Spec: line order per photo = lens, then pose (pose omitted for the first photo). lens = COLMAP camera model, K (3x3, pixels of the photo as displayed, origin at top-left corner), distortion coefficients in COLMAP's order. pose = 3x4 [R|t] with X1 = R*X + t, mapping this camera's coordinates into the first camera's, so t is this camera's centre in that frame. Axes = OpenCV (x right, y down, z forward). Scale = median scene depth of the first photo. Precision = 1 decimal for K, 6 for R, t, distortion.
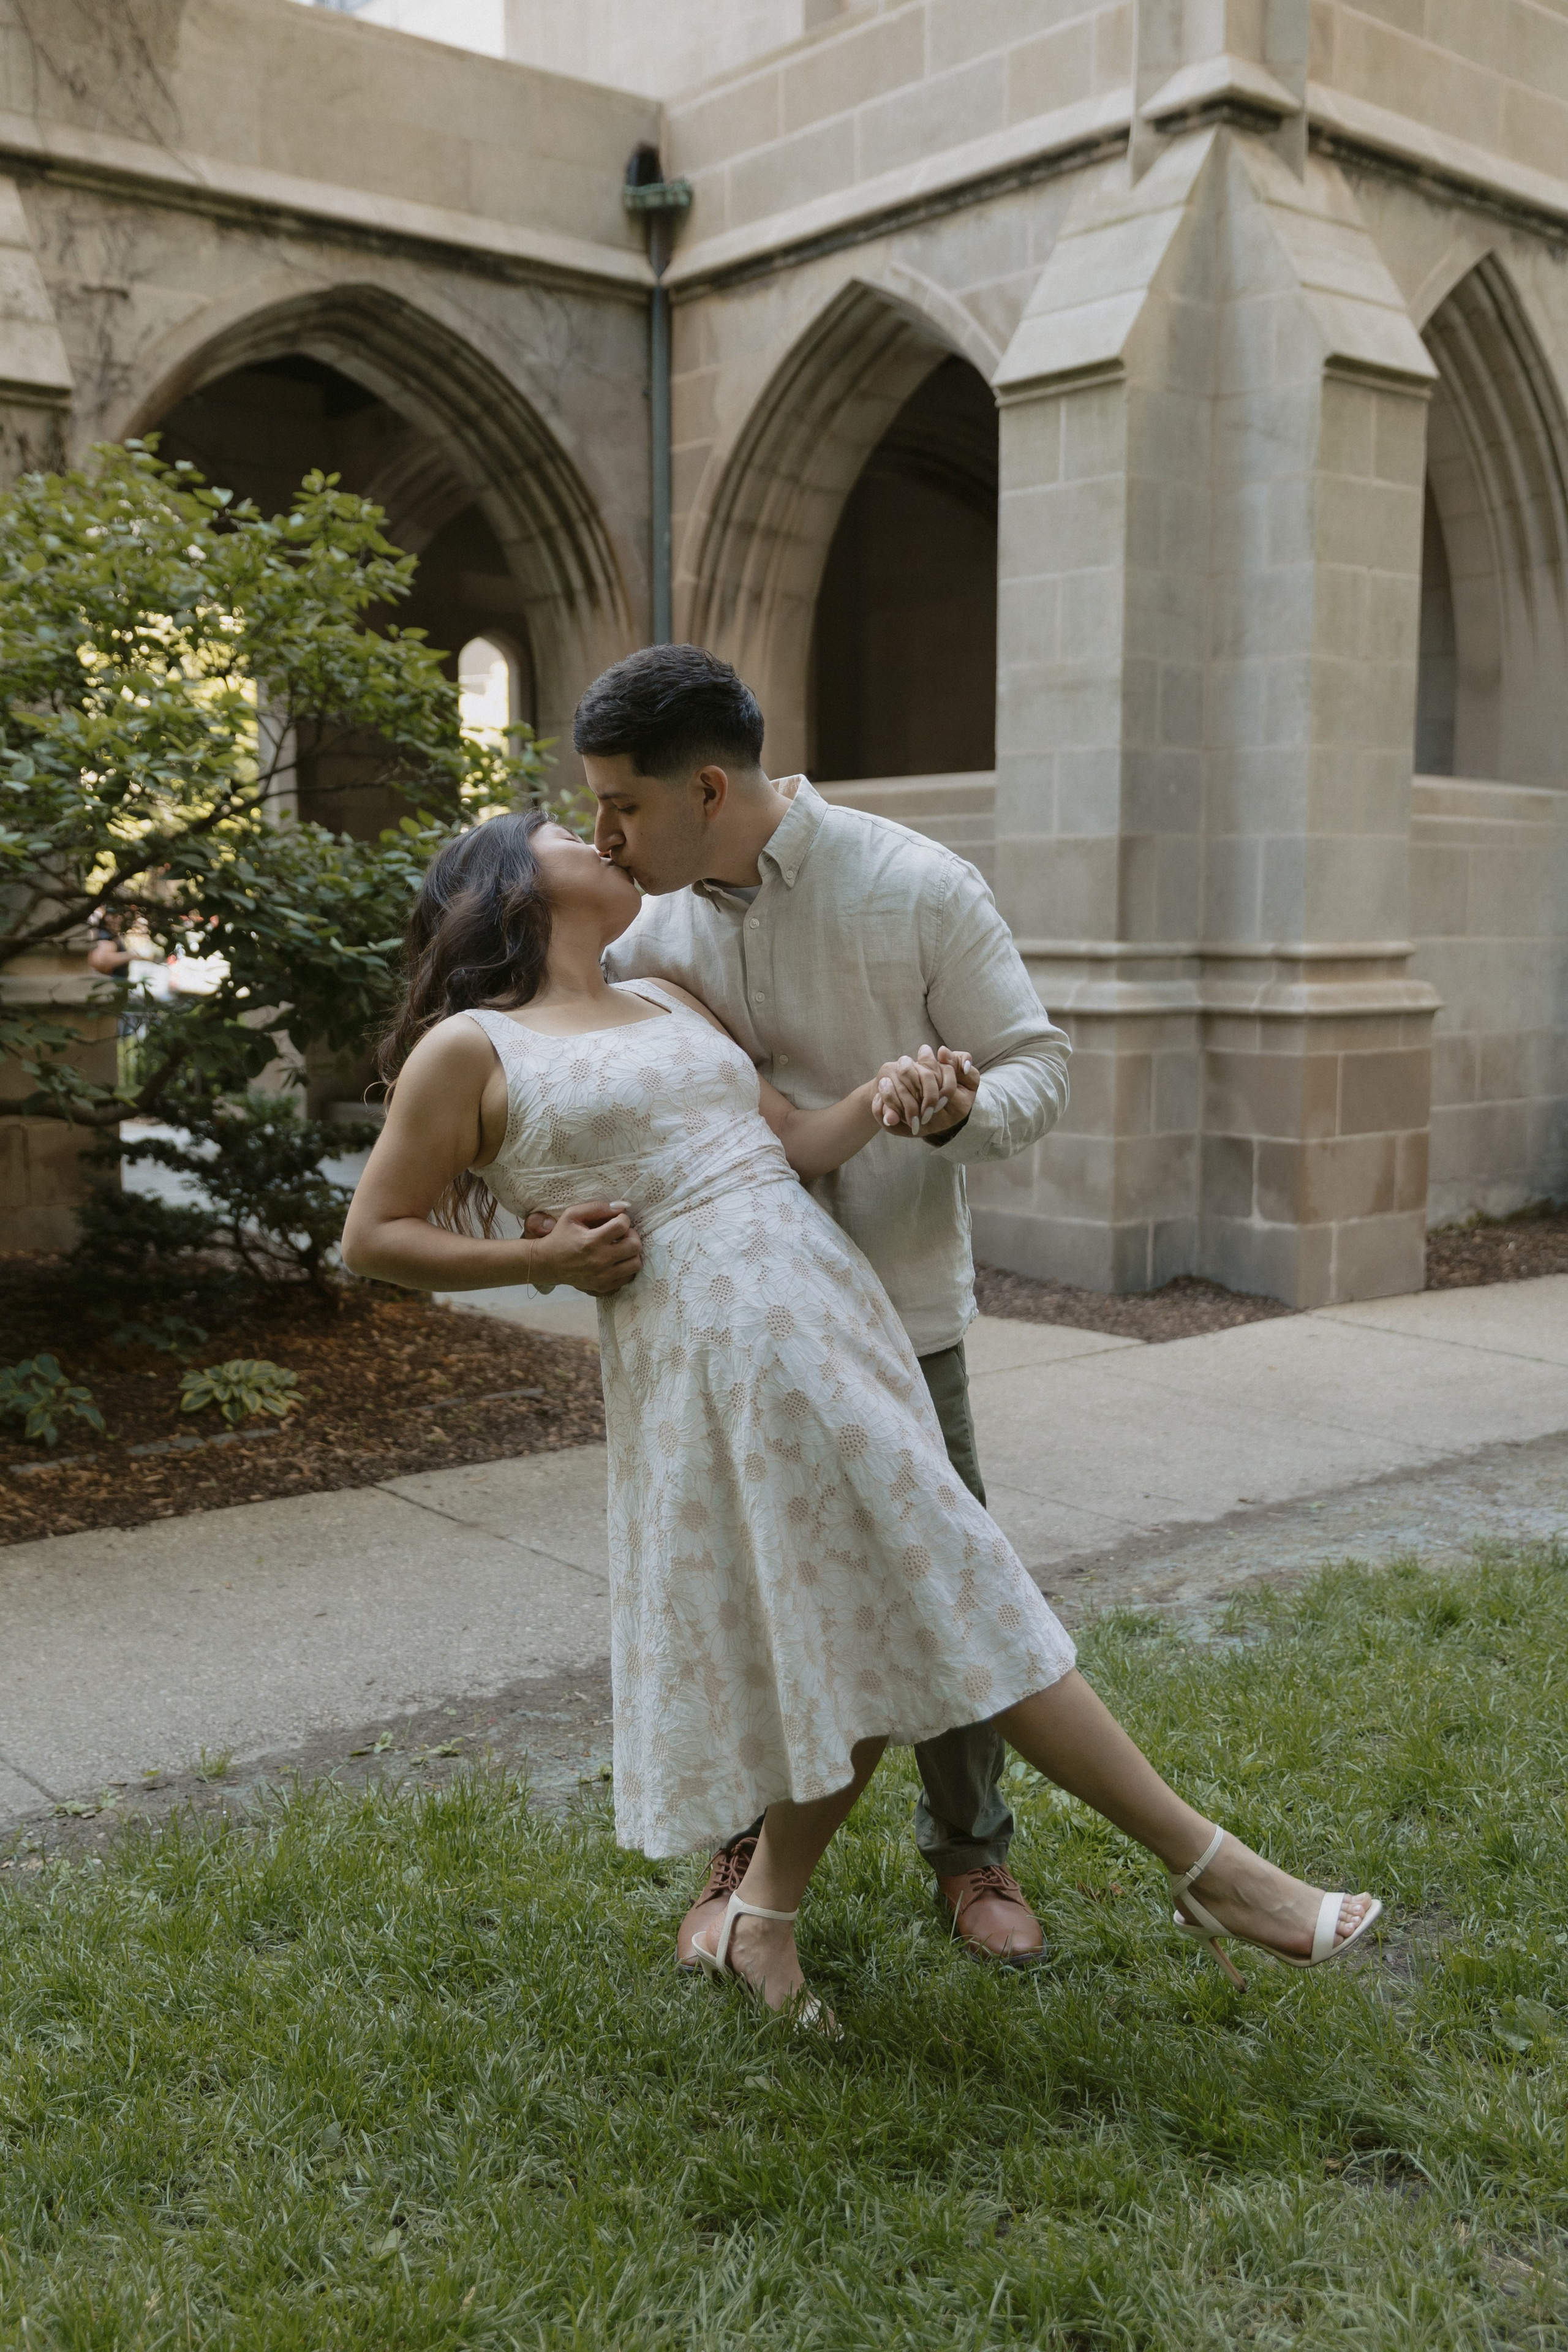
lens RADIAL K [[2336.5, 0, 778.0], [0, 2336.5, 1192.2], [0, 0, 1]] dist [0.019283, 0.000000]
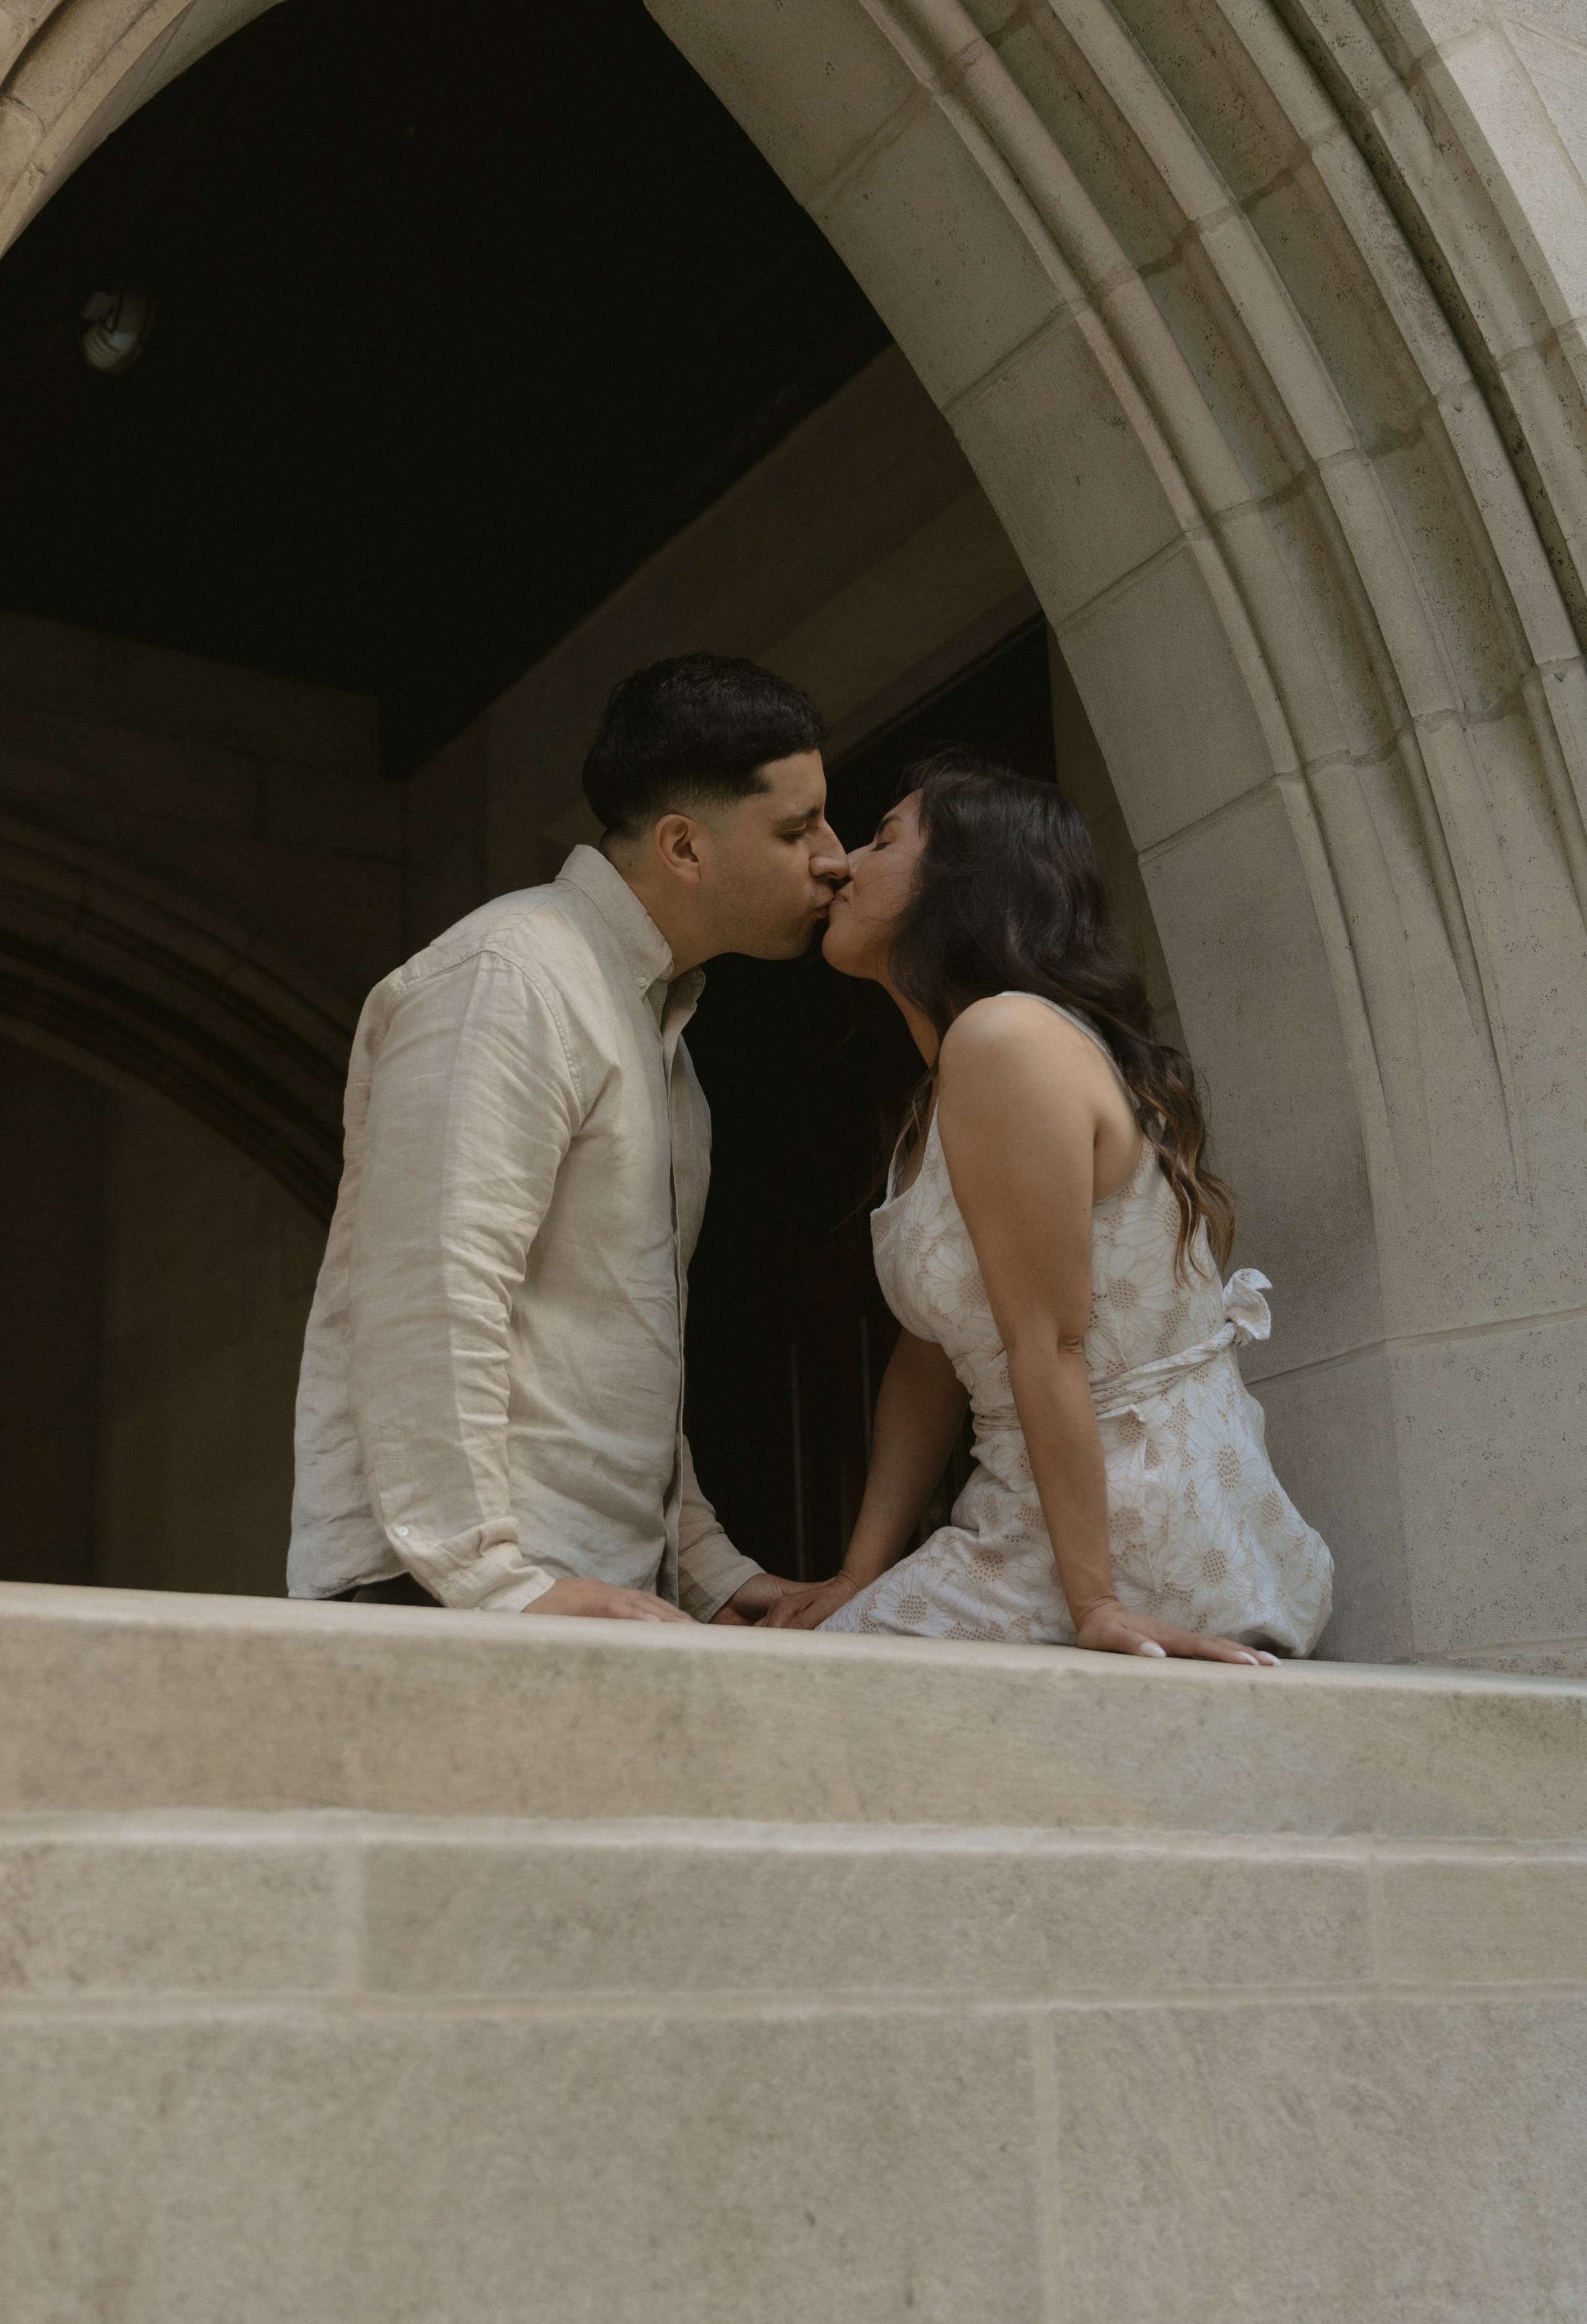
lens RADIAL K [[3083.6, 0, 769.8], [0, 3083.6, 1183.7], [0, 0, 1]] dist [0.014067, 0.000000]
pose [[0.989216, -0.077608, -0.124212, 0.349516], [0.022154, 0.917601, -0.396885, -0.129762], [0.144778, 0.389853, 0.909425, 0.878921]]
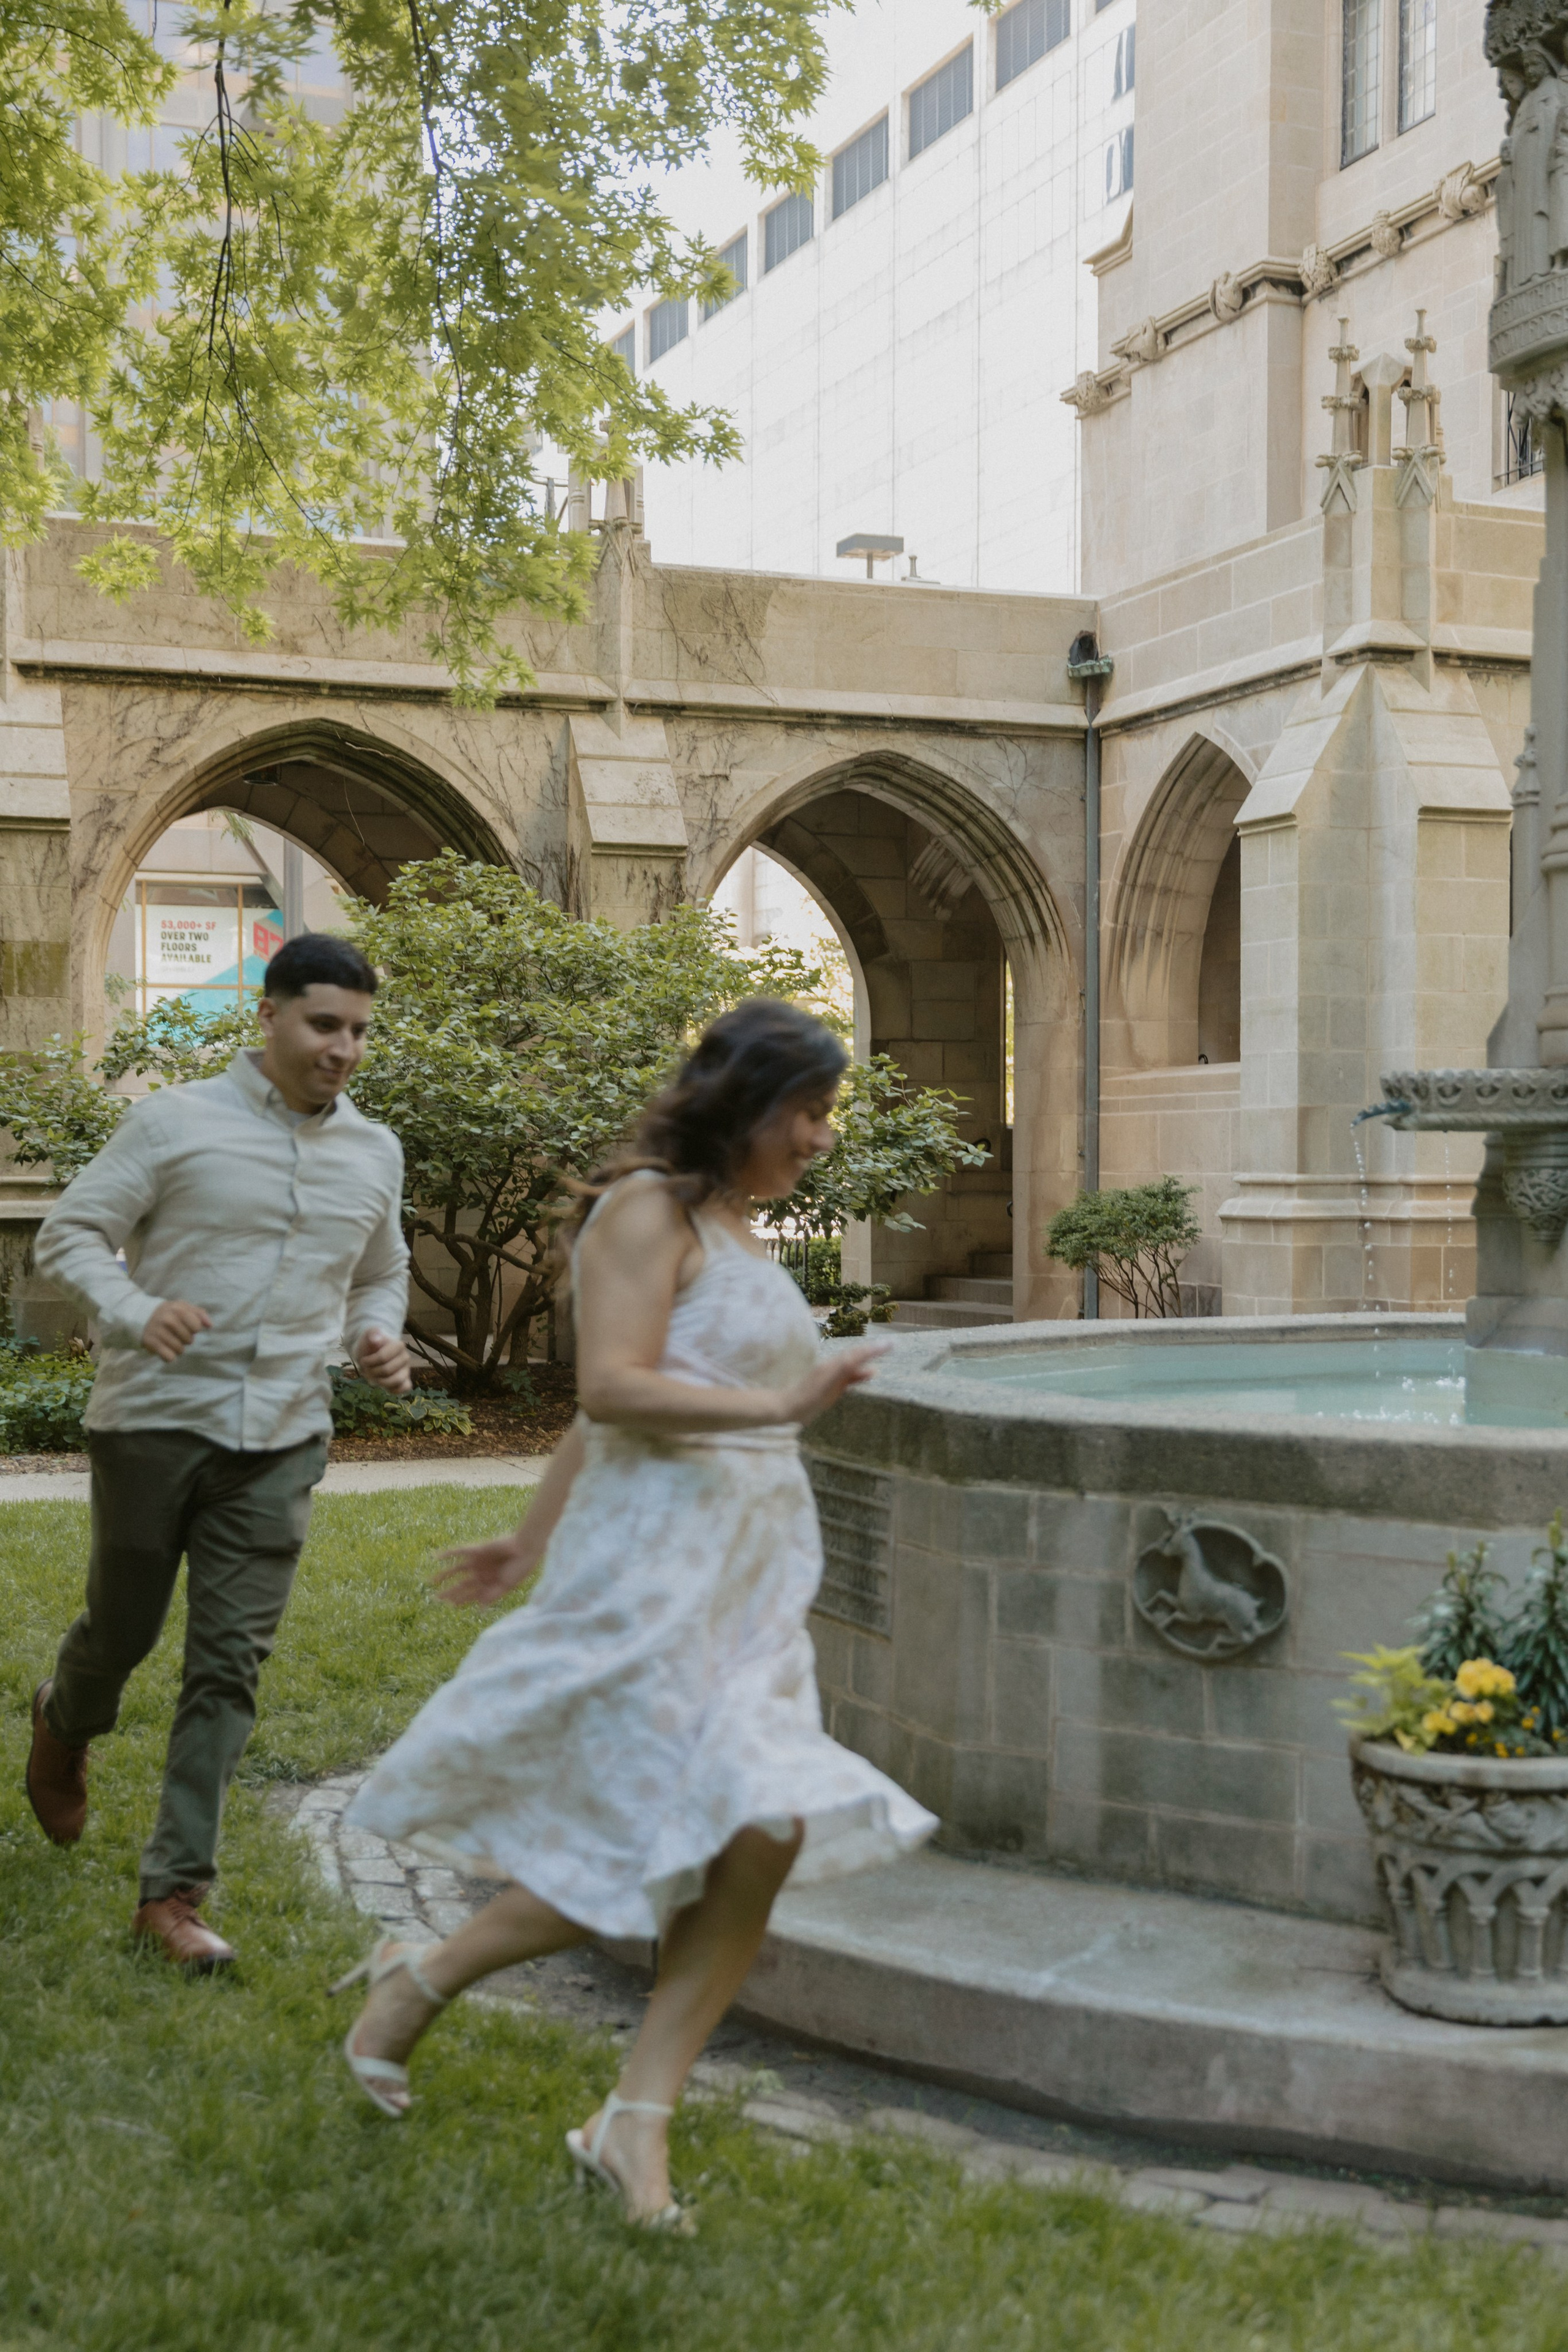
lens RADIAL K [[2907.9, 0, 792.1], [0, 2907.9, 1226.7], [0, 0, 1]] dist [0.012025, 0.000000]
pose [[0.952411, 0.002461, -0.304807, 0.404321], [-0.031383, 0.995445, -0.090022, 0.111350], [0.303197, 0.095304, 0.948150, -0.919128]]
